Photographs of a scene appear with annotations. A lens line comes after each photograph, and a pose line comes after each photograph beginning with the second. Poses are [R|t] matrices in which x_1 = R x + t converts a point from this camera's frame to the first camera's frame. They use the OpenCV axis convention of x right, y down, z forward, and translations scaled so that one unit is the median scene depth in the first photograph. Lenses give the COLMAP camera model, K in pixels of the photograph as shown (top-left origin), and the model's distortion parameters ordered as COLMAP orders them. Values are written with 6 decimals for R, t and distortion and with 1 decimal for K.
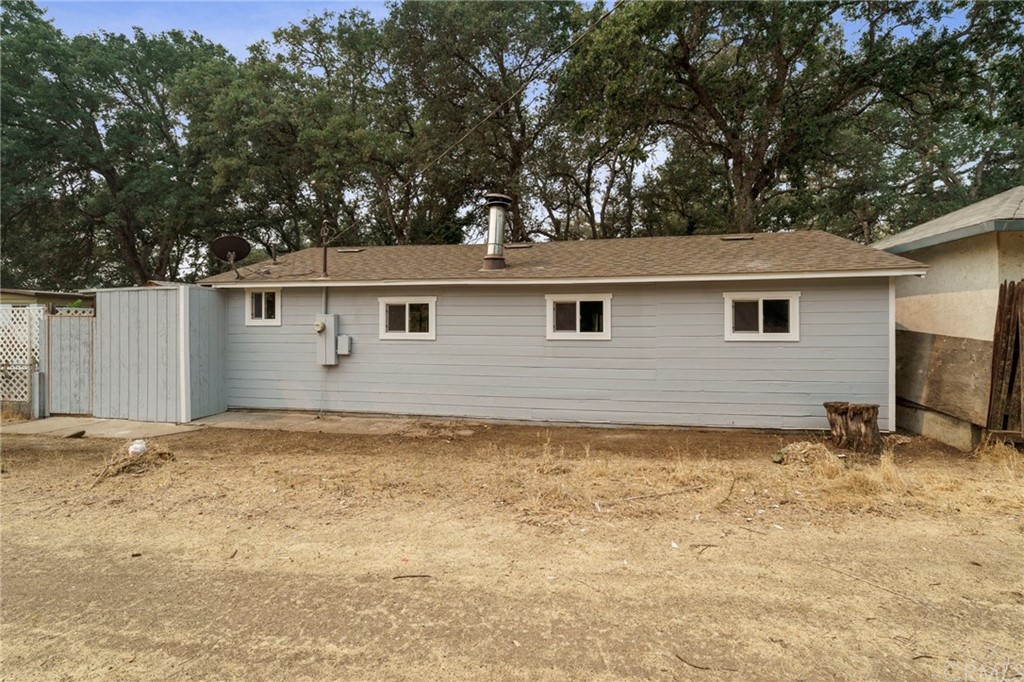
lens RADIAL K [[465.4, 0, 514.6], [0, 465.4, 332.2], [0, 0, 1]] dist [0.006026, -0.001175]
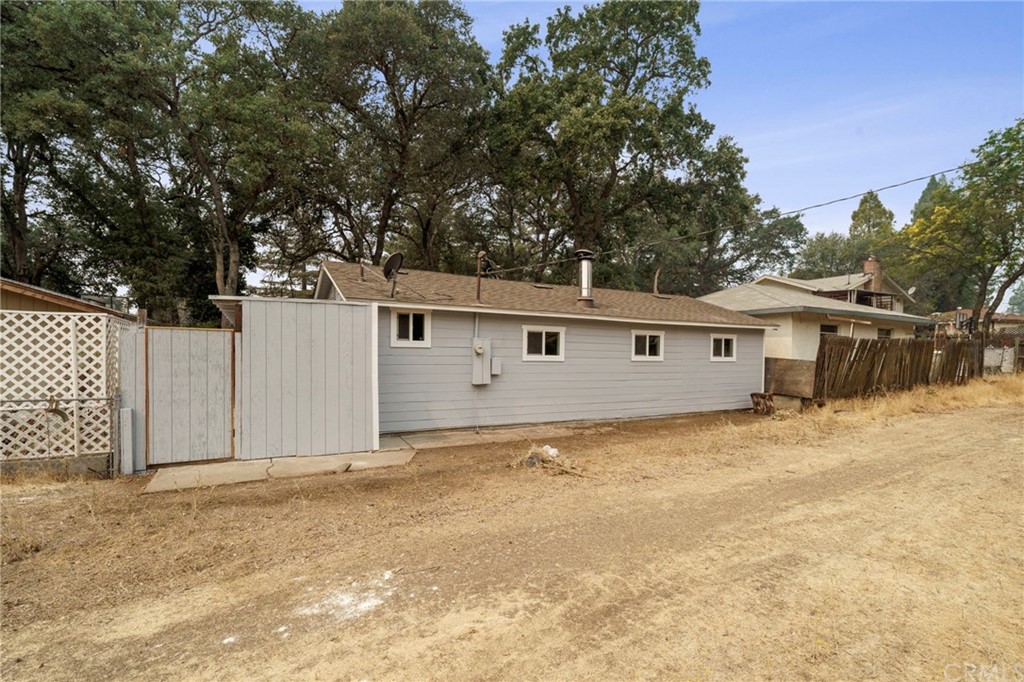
lens RADIAL K [[465.4, 0, 526.2], [0, 465.4, 366.5], [0, 0, 1]] dist [0.006026, -0.001175]
pose [[0.766826, -0.008210, 0.641803, -1.026086], [-0.007262, 0.999743, 0.021466, 0.004044], [-0.641814, -0.021122, 0.766569, 0.093103]]
